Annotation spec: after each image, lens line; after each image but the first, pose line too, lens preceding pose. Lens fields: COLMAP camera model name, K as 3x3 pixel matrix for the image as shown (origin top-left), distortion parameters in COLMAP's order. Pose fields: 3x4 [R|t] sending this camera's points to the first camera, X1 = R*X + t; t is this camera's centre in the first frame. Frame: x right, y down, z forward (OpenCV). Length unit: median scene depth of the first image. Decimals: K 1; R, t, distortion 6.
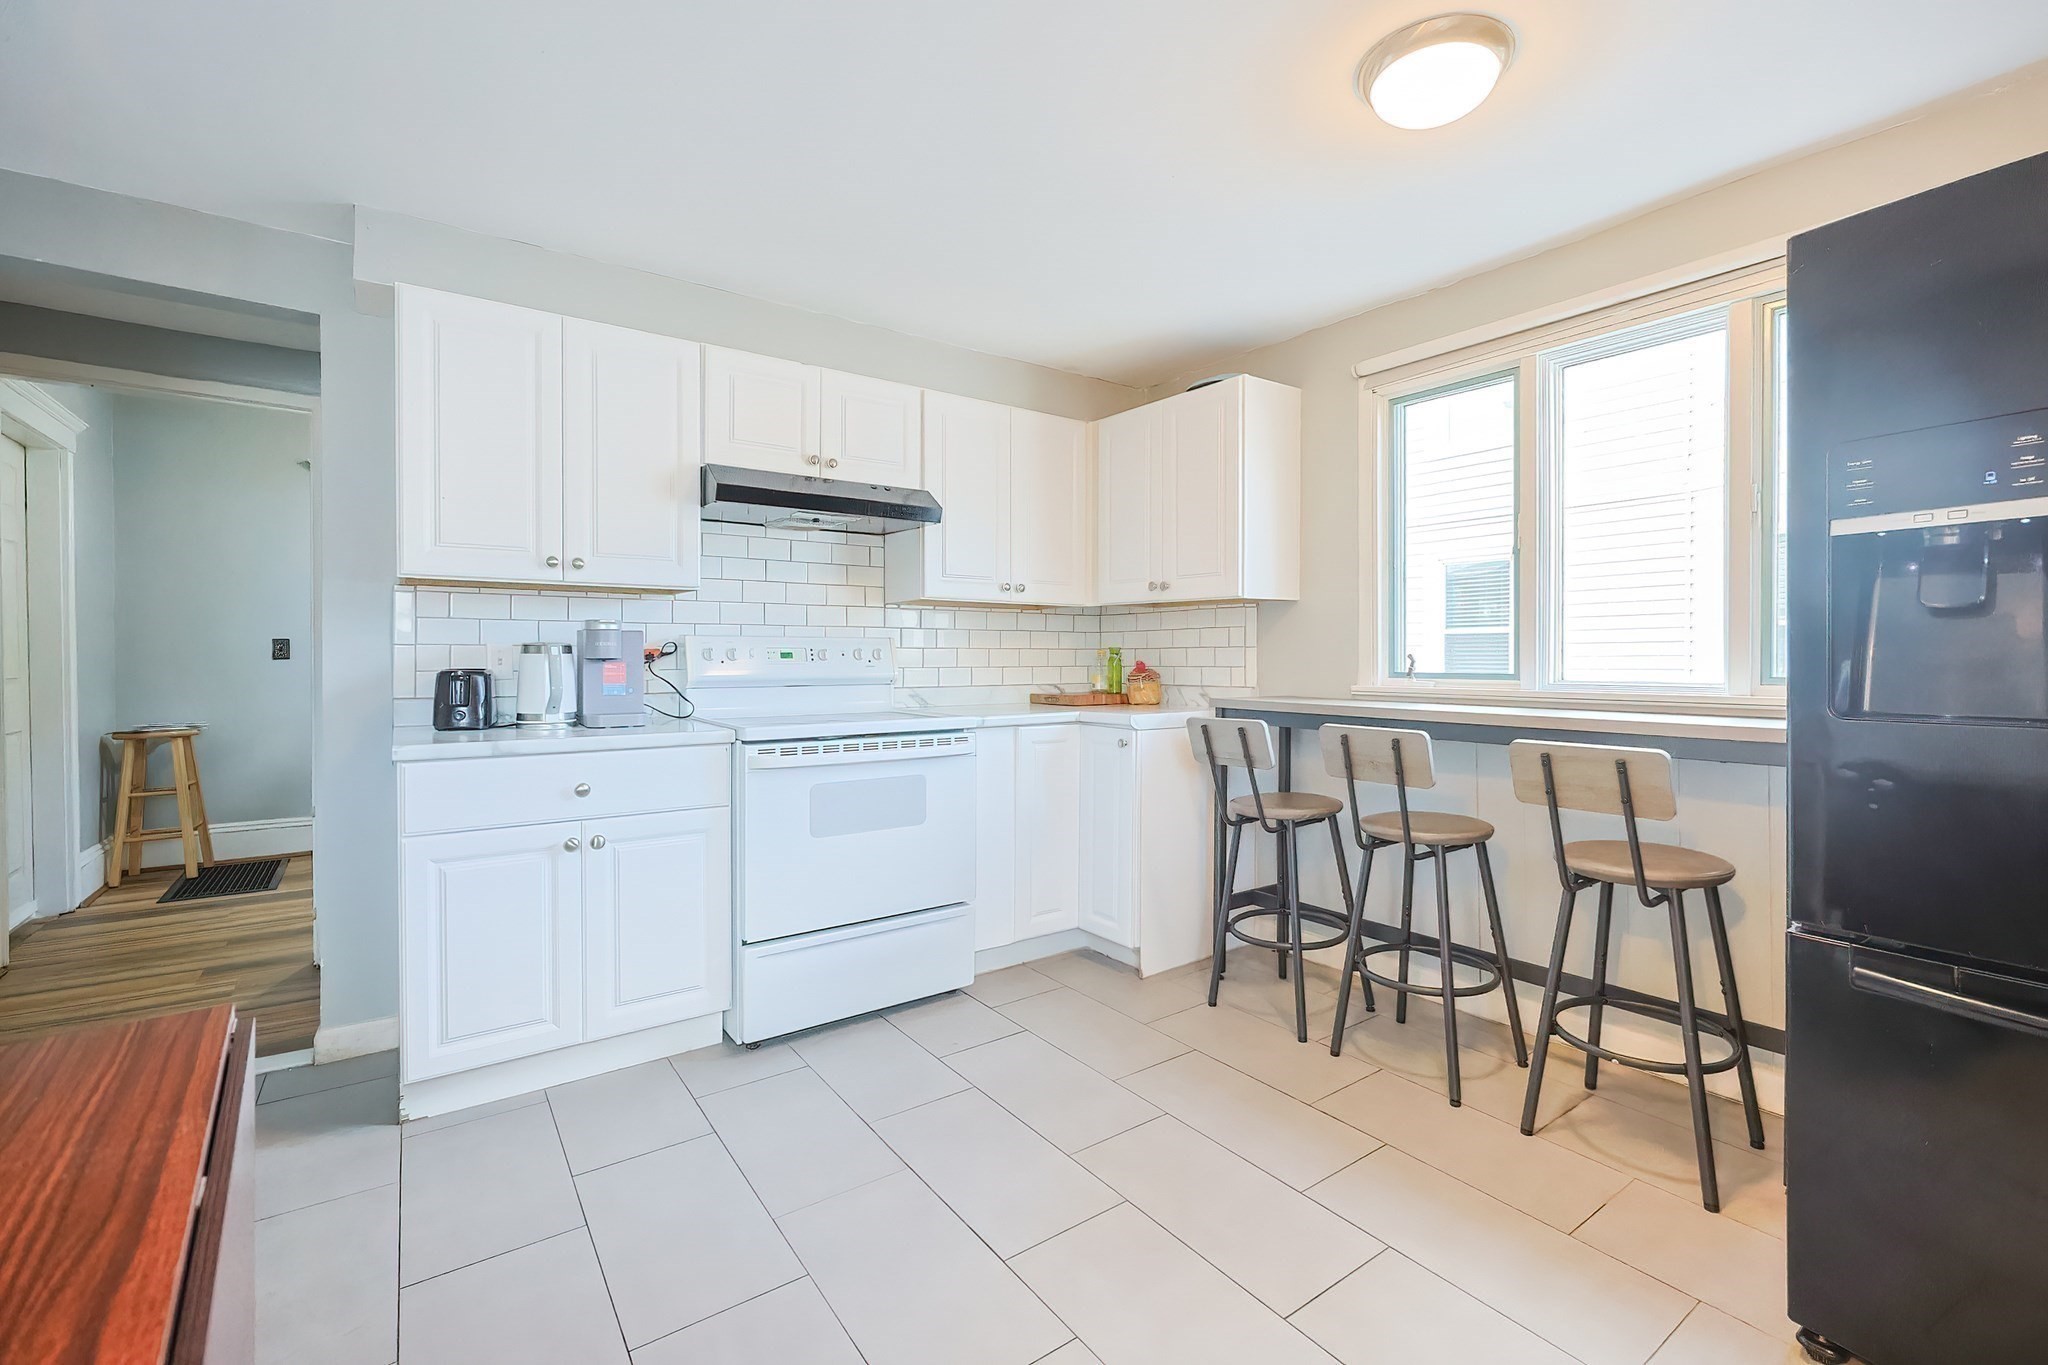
lens RADIAL K [[867.6, 0, 1034.9], [0, 867.6, 667.2], [0, 0, 1]] dist [0.000764, 0.000138]
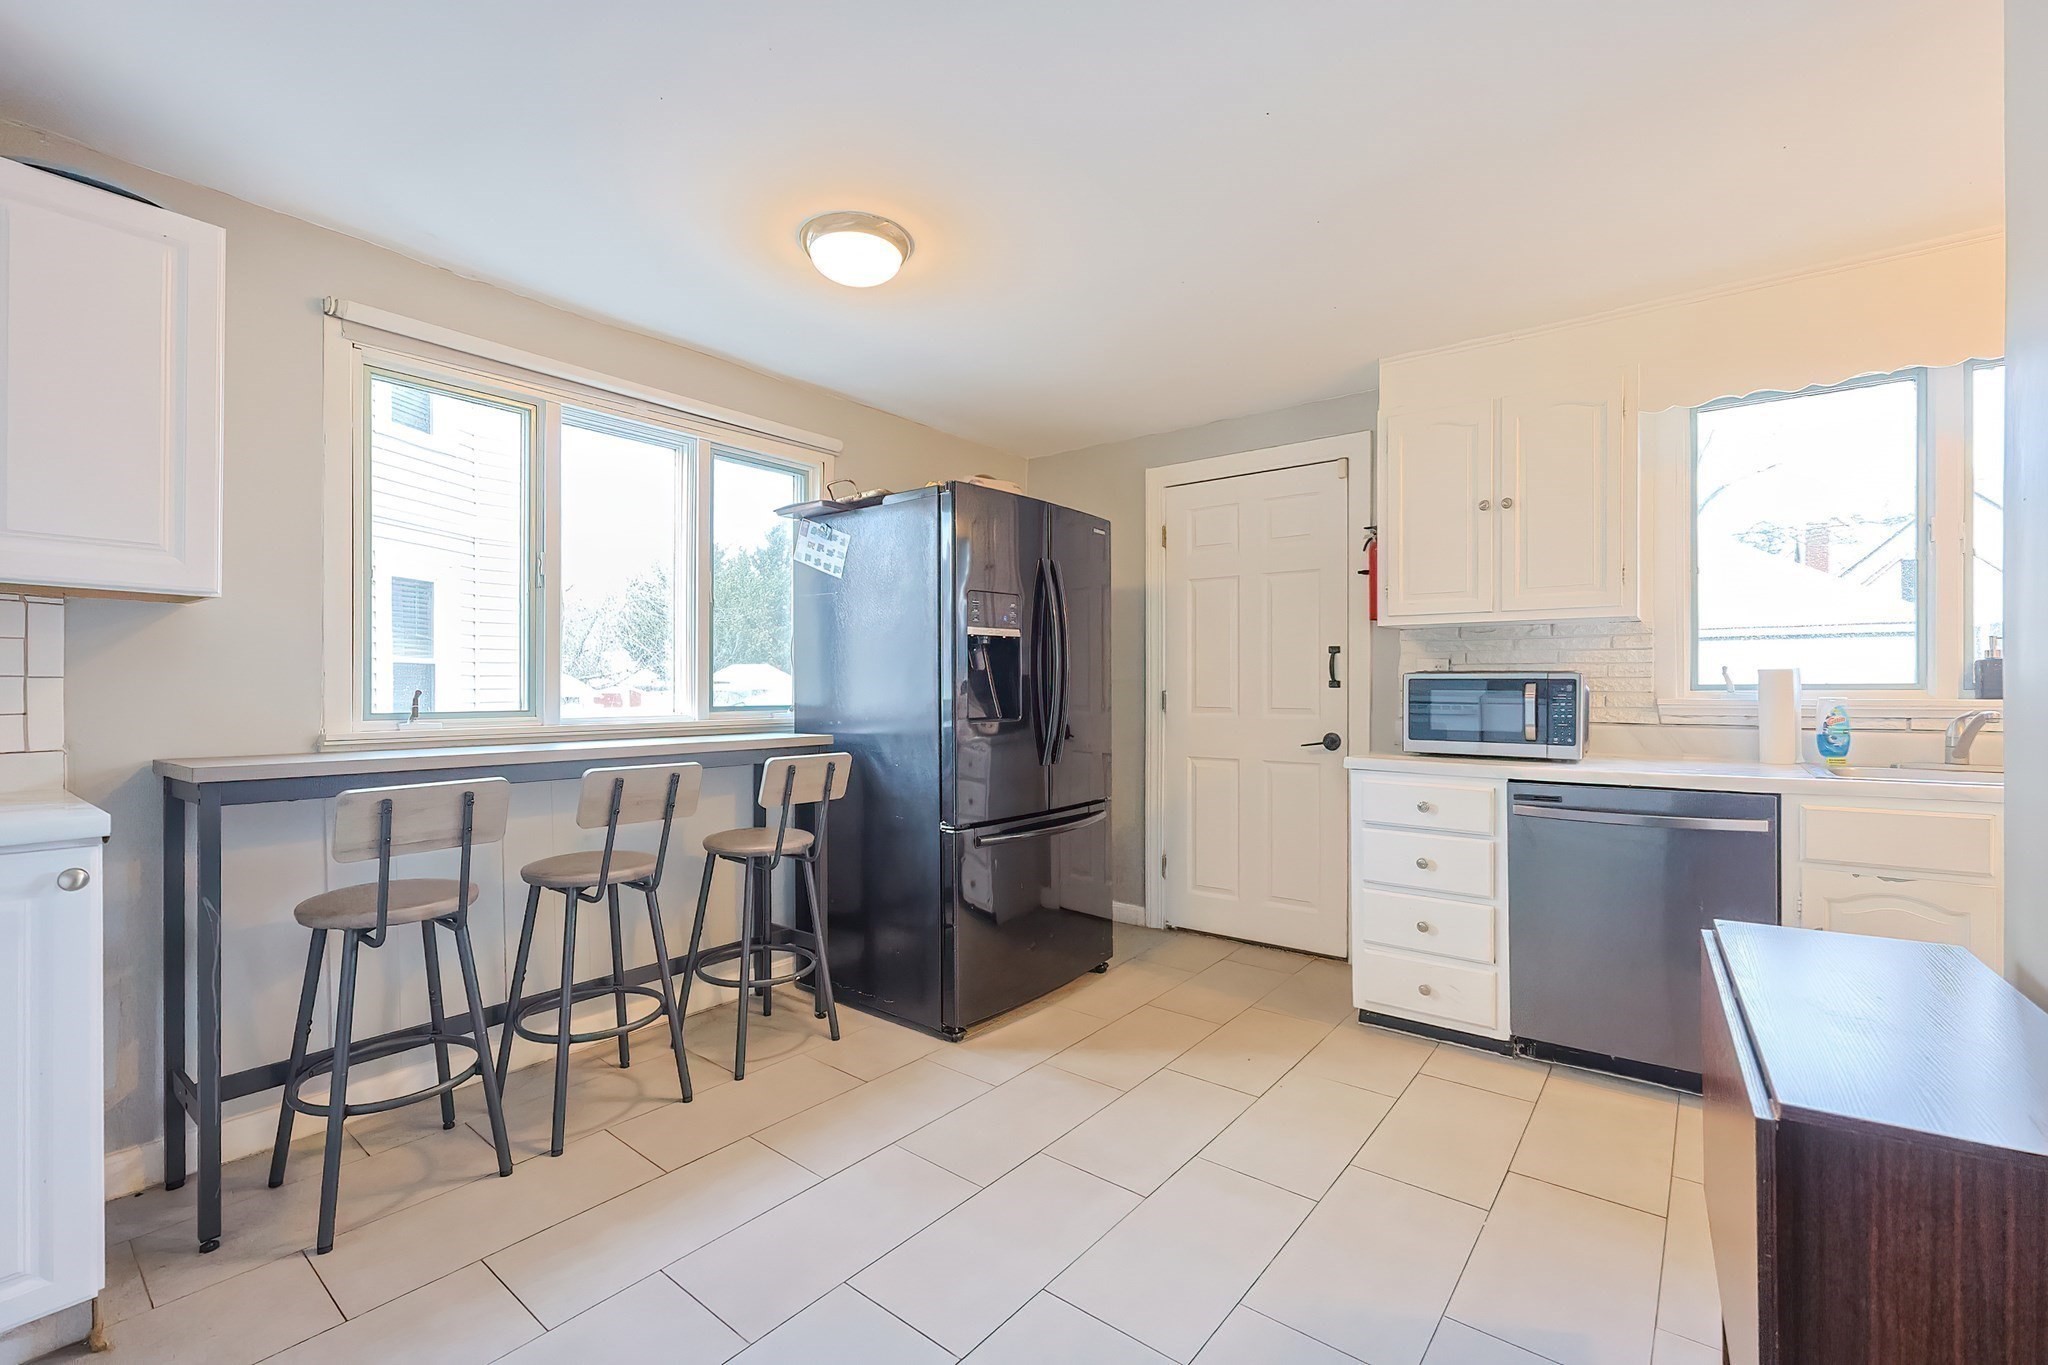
lens RADIAL K [[874.3, 0, 1022.7], [0, 874.3, 689.5], [0, 0, 1]] dist [-0.011997, -0.000022]
pose [[-0.268722, 0.001075, 0.963217, -0.523376], [0.011665, 0.999930, 0.002139, -0.010638], [-0.963147, 0.011810, -0.268715, 0.670203]]
